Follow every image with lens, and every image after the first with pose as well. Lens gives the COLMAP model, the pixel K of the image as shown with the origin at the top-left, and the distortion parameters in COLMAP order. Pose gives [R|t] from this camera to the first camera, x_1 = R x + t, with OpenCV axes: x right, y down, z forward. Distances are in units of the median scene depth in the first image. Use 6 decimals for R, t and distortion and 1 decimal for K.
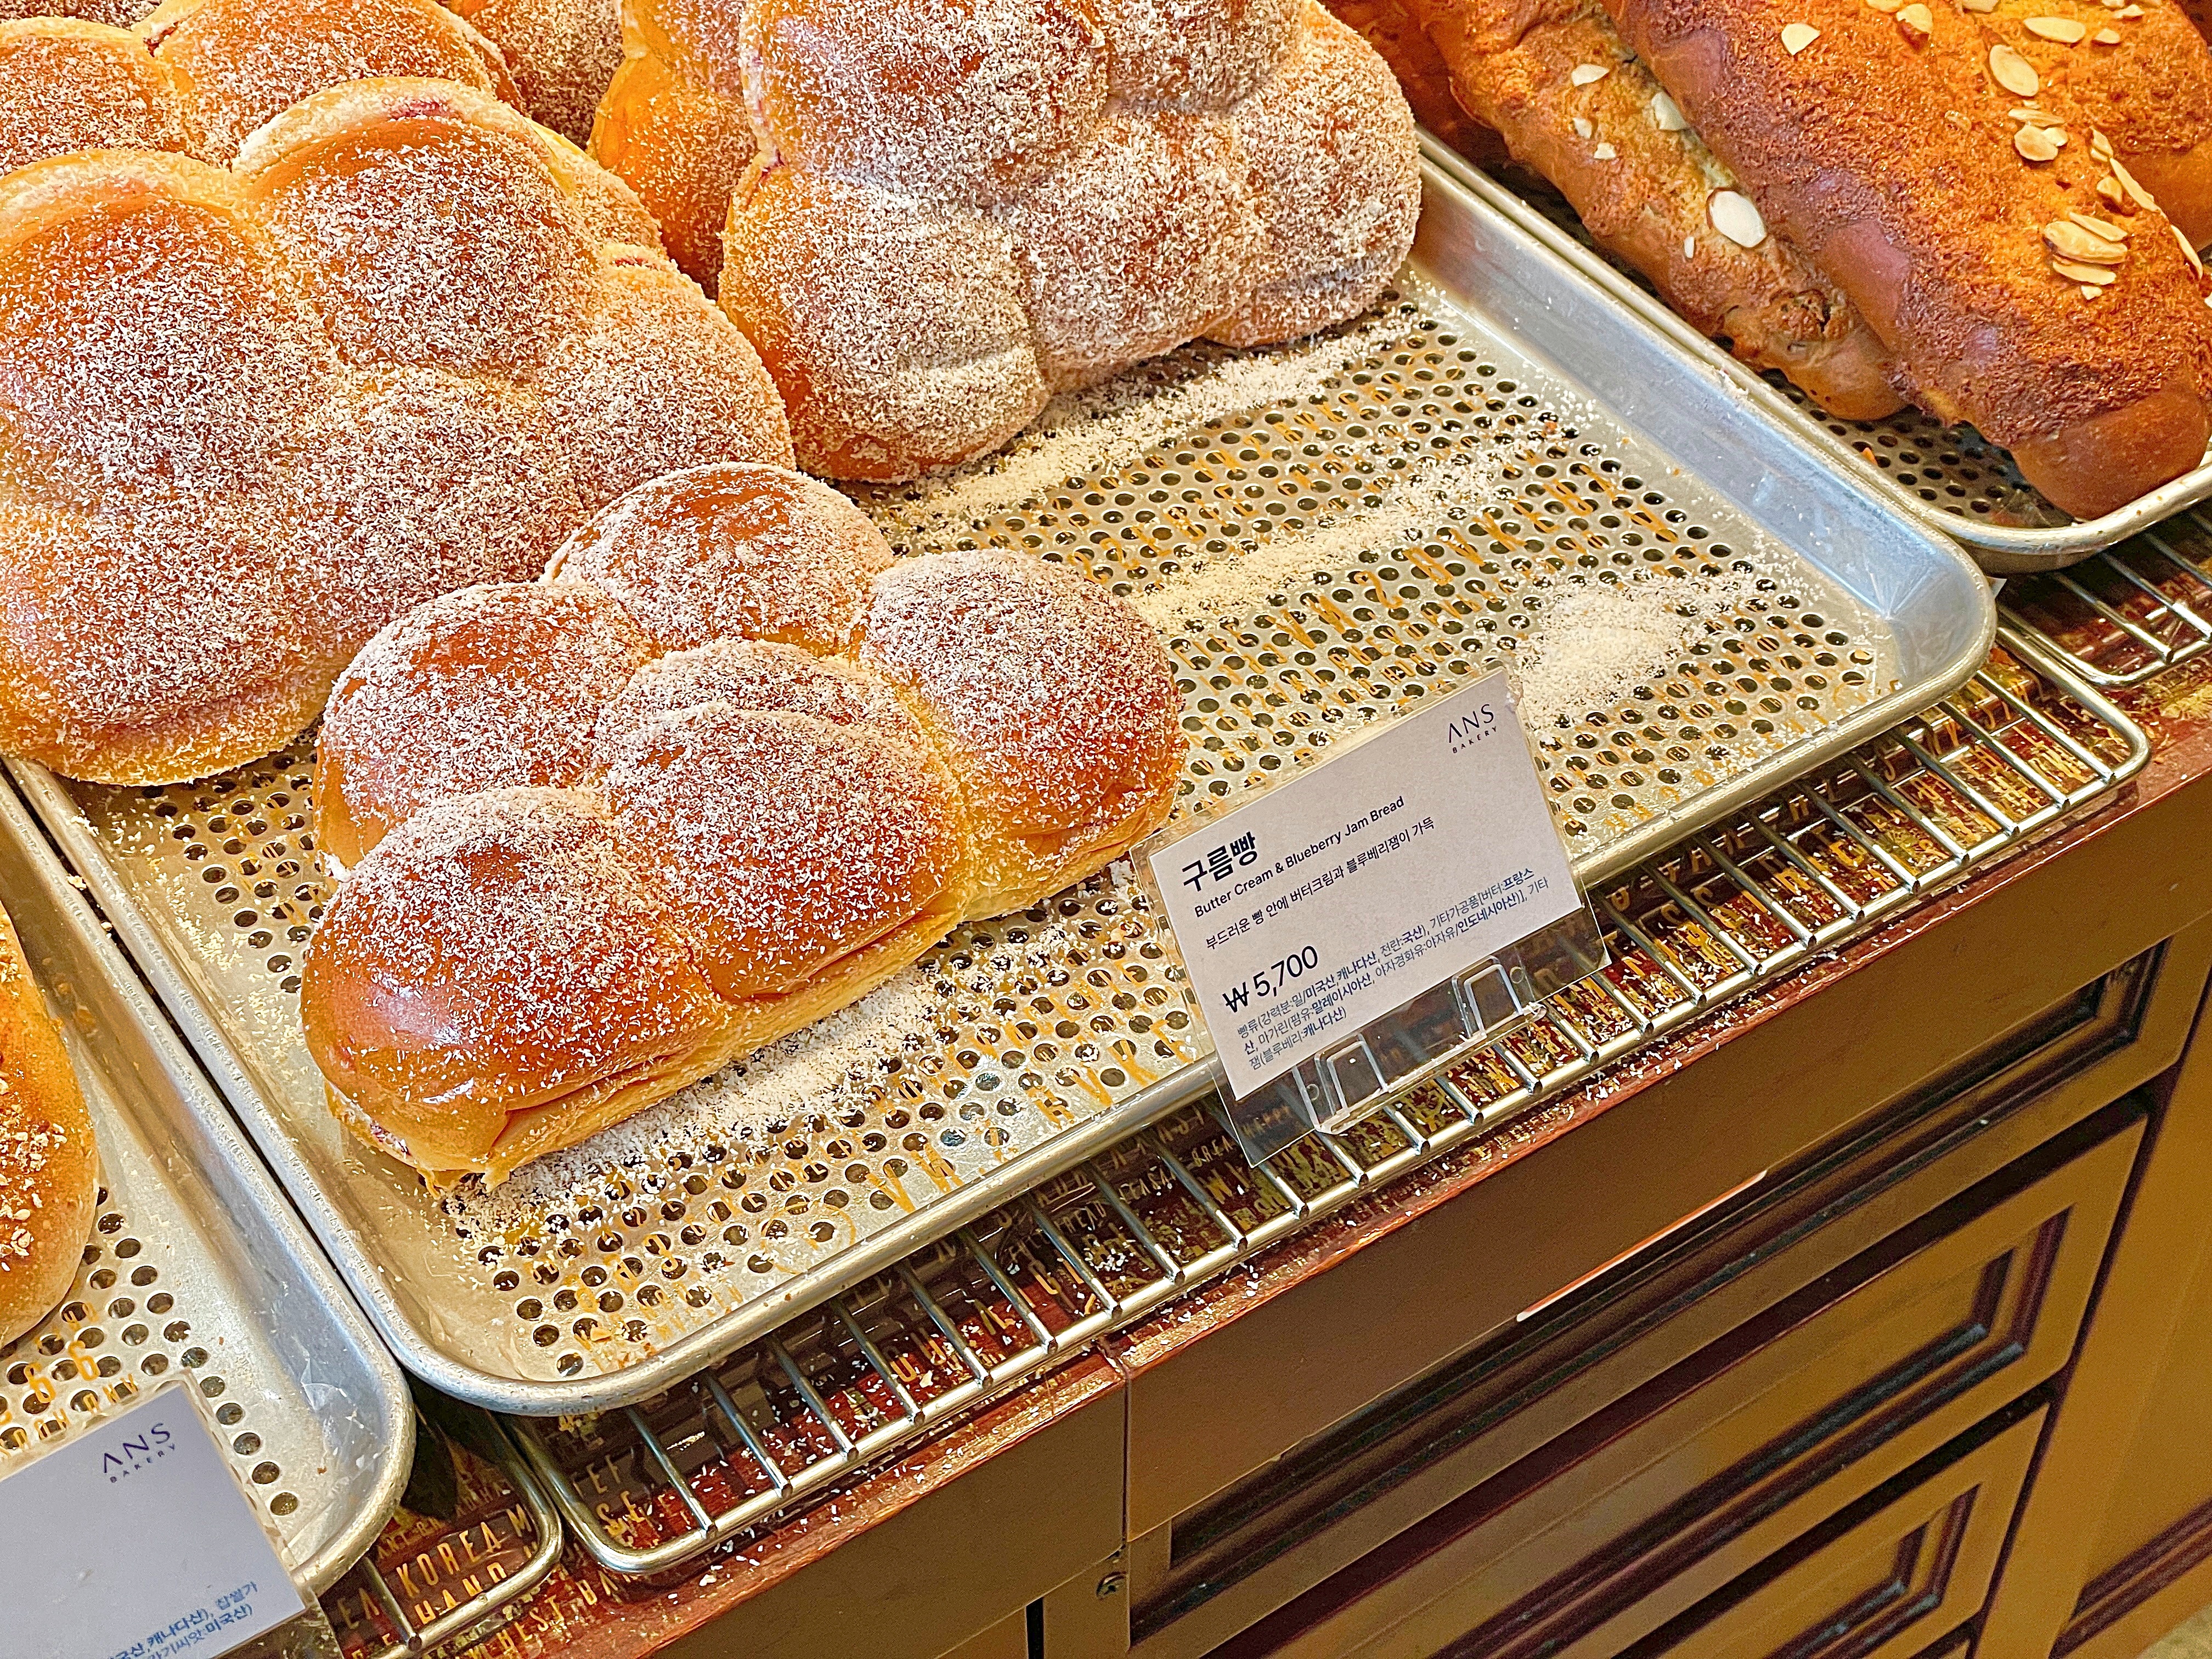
lens RADIAL K [[3287.2, 0, 1105.5], [0, 3287.2, 818.1], [0, 0, 1]] dist [0.151380, -0.382030]
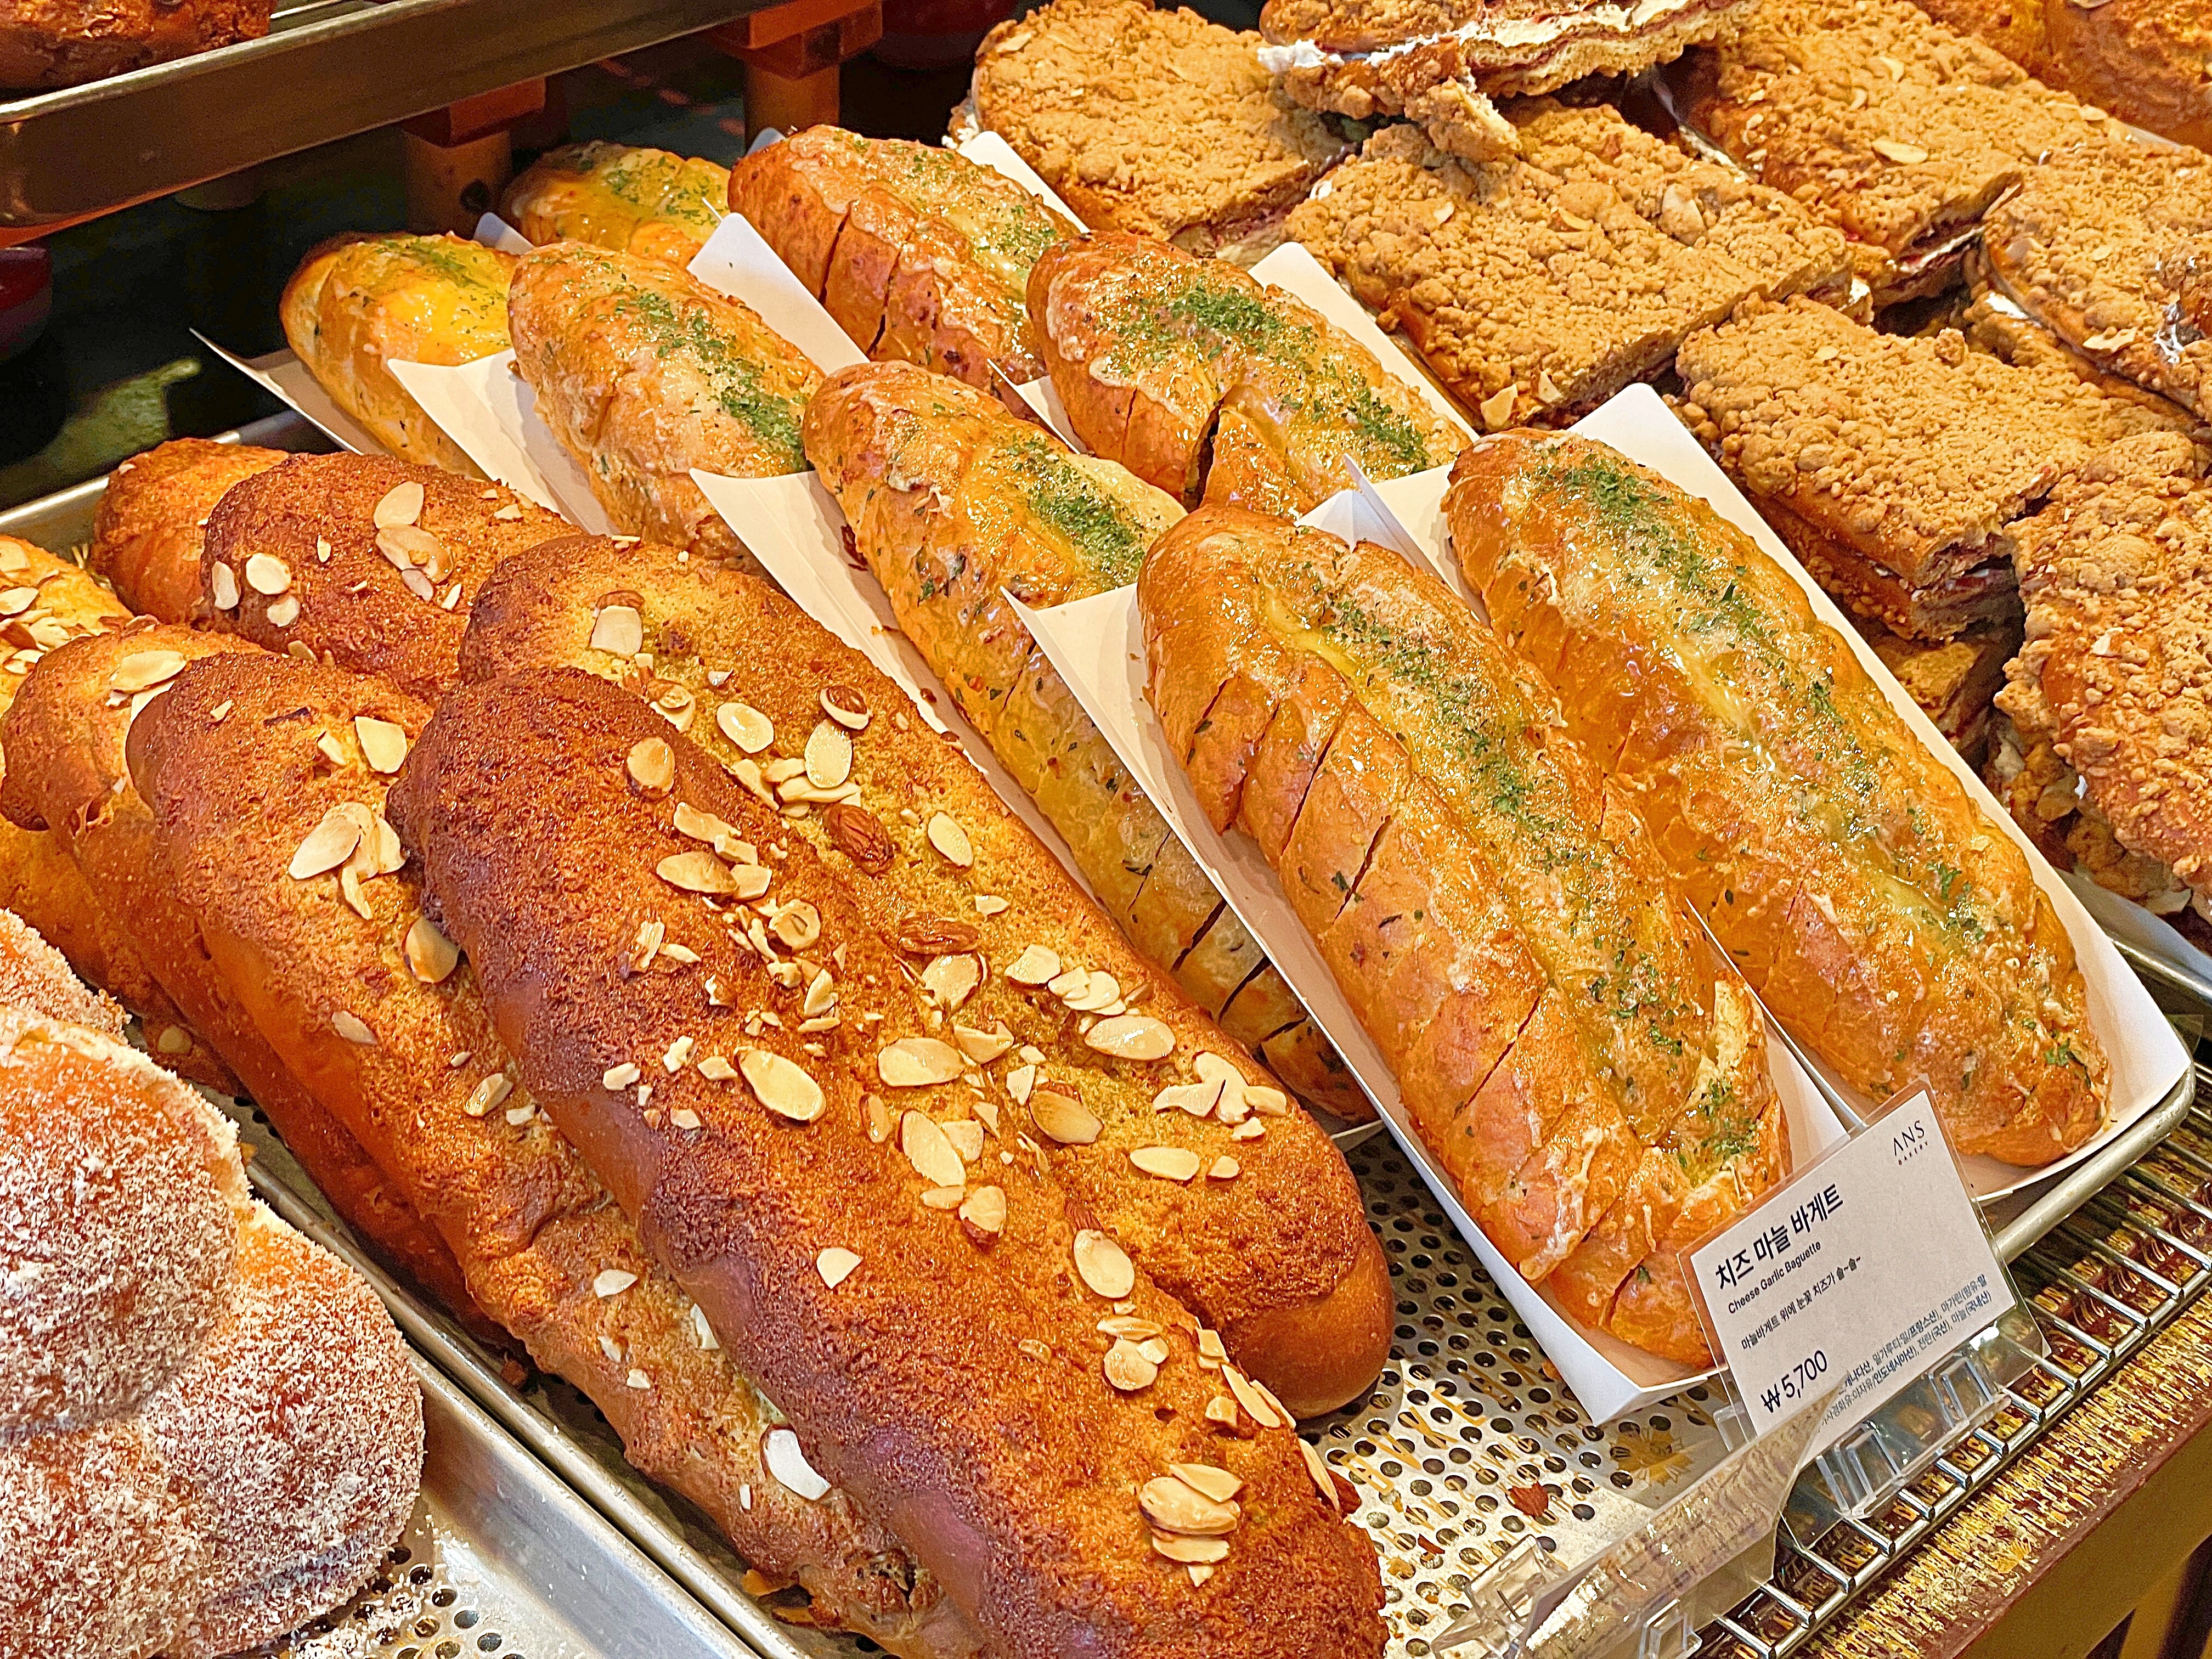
lens RADIAL K [[3287.2, 0, 1105.5], [0, 3287.2, 818.1], [0, 0, 1]] dist [0.151380, -0.382030]
pose [[0.984109, -0.071298, 0.162622, 0.144785], [0.094967, 0.985191, -0.142758, -0.215341], [-0.150035, 0.155934, 0.976306, 0.164217]]
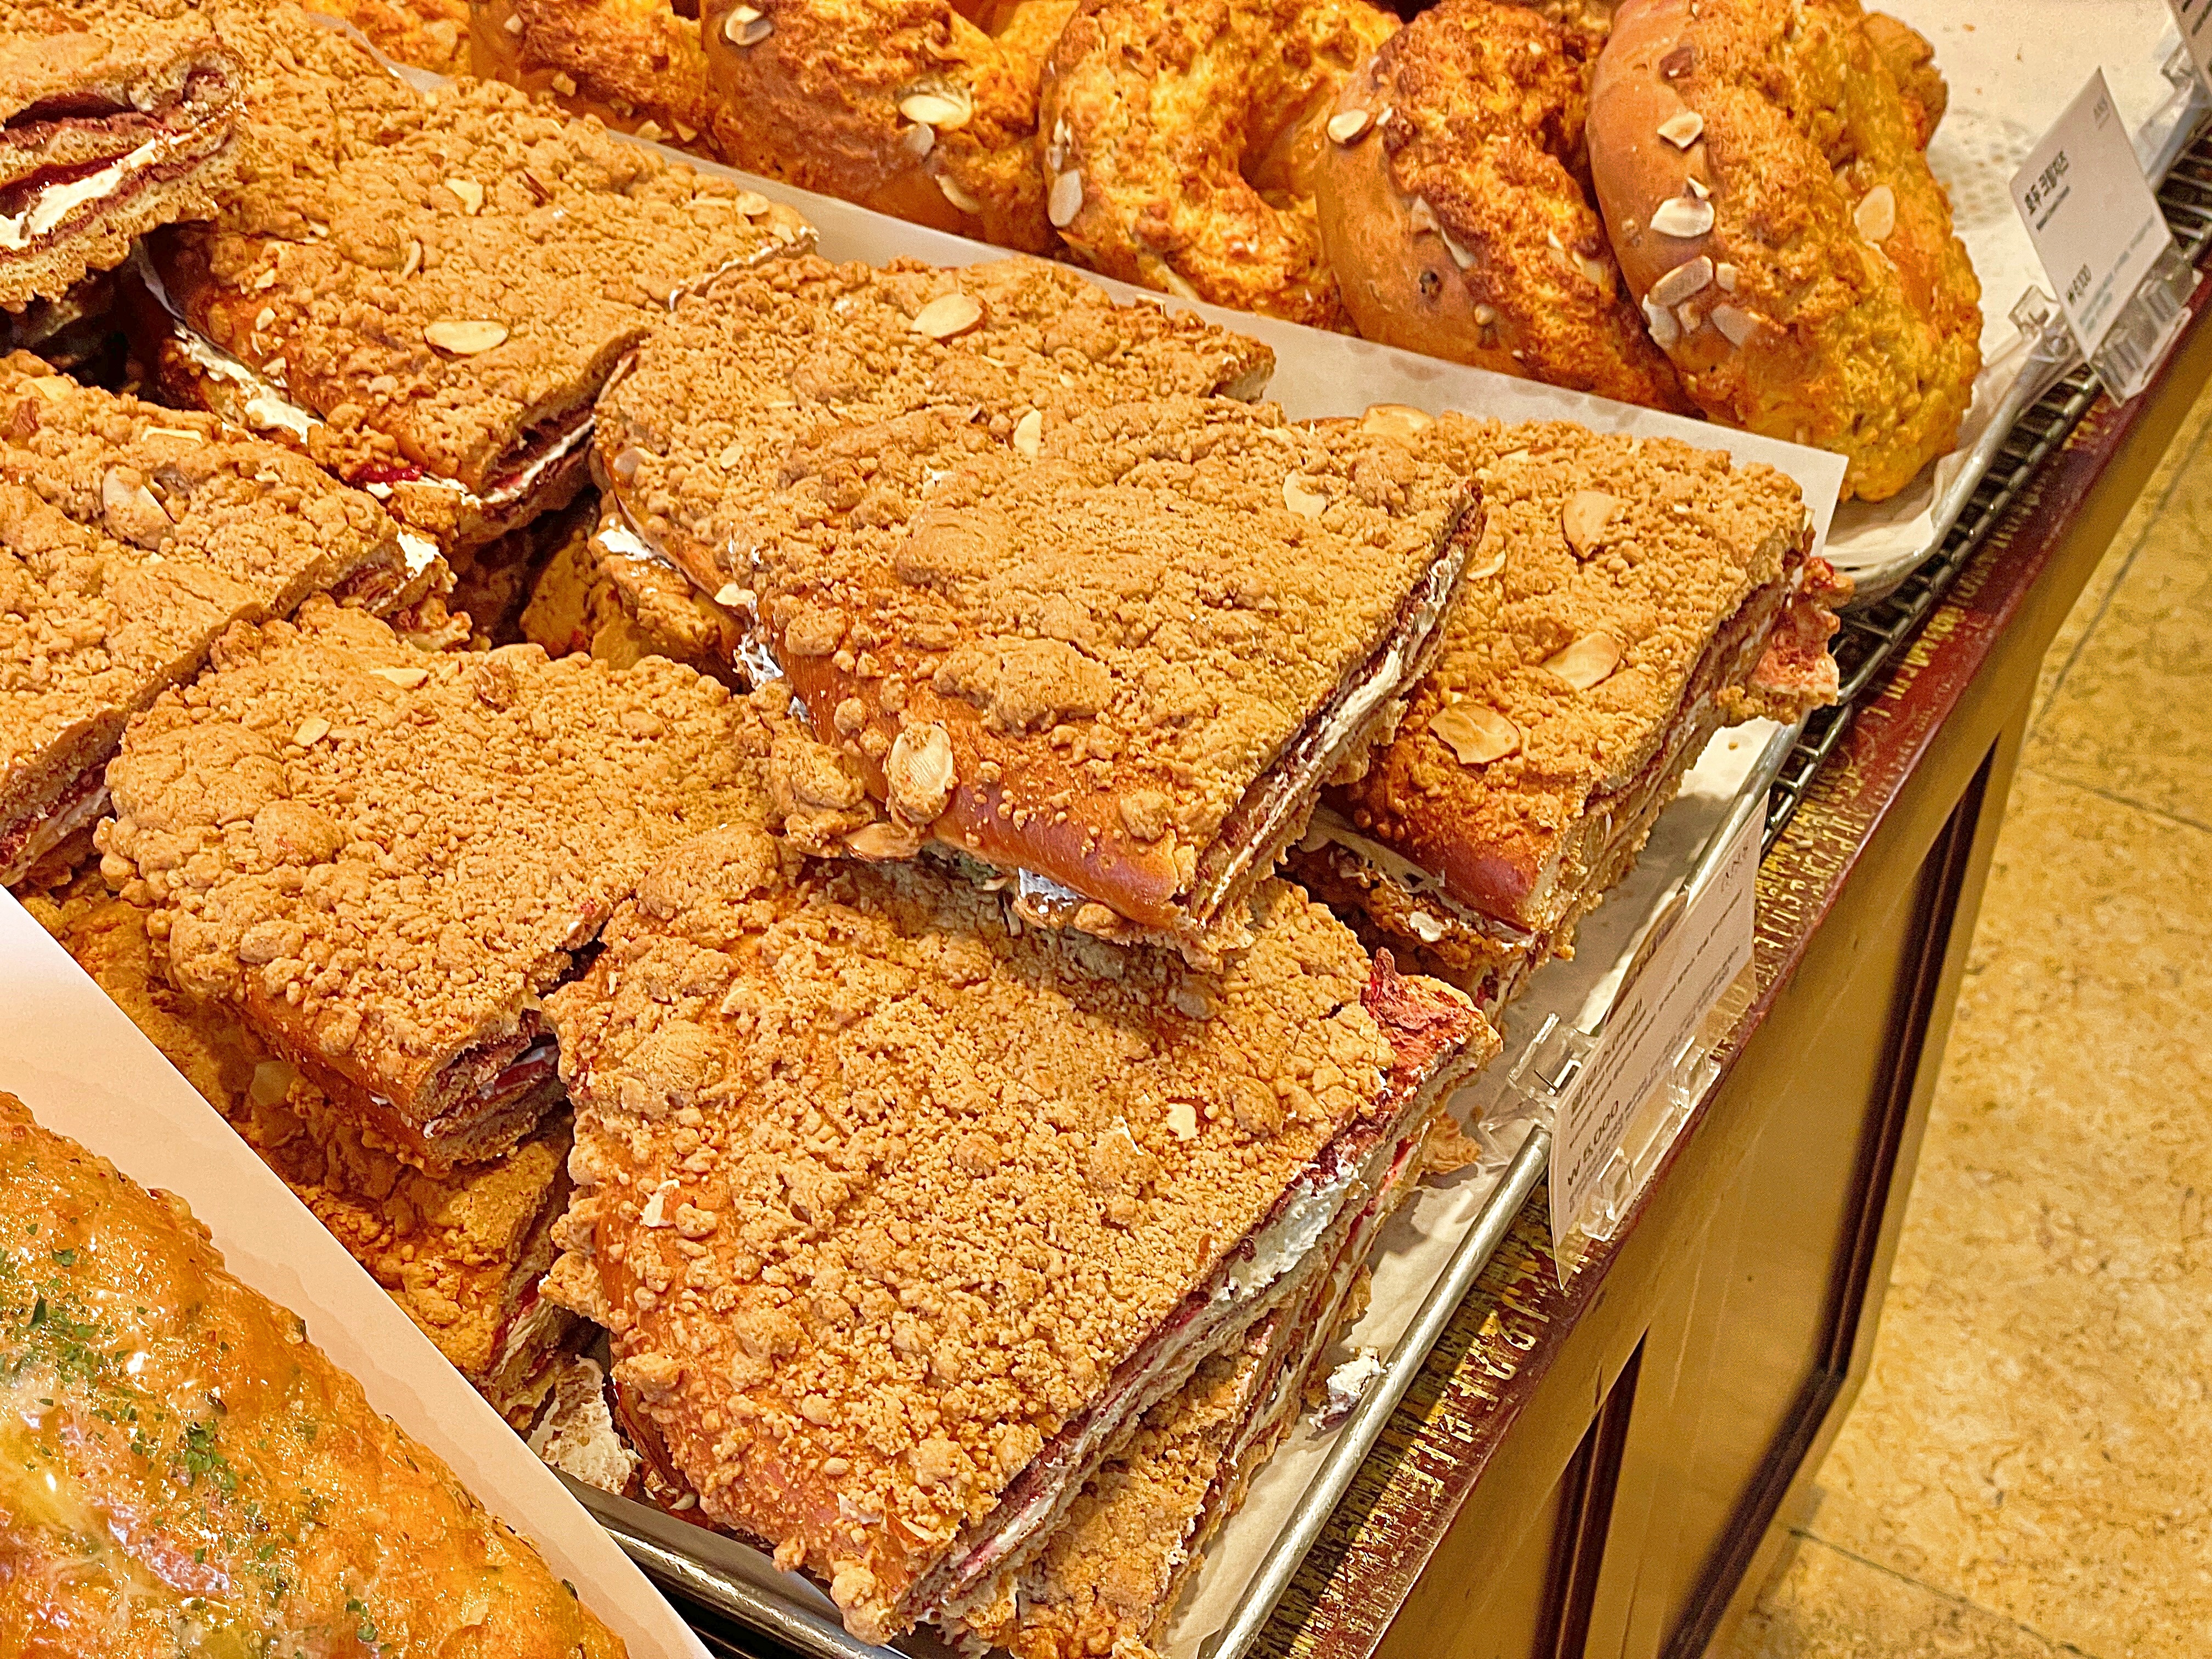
lens RADIAL K [[3287.2, 0, 1105.5], [0, 3287.2, 818.1], [0, 0, 1]] dist [0.151380, -0.382030]
pose [[0.900751, -0.270917, 0.339486, 0.528014], [0.294529, 0.955454, -0.018994, -0.448566], [-0.319217, 0.117098, 0.940419, 0.430009]]
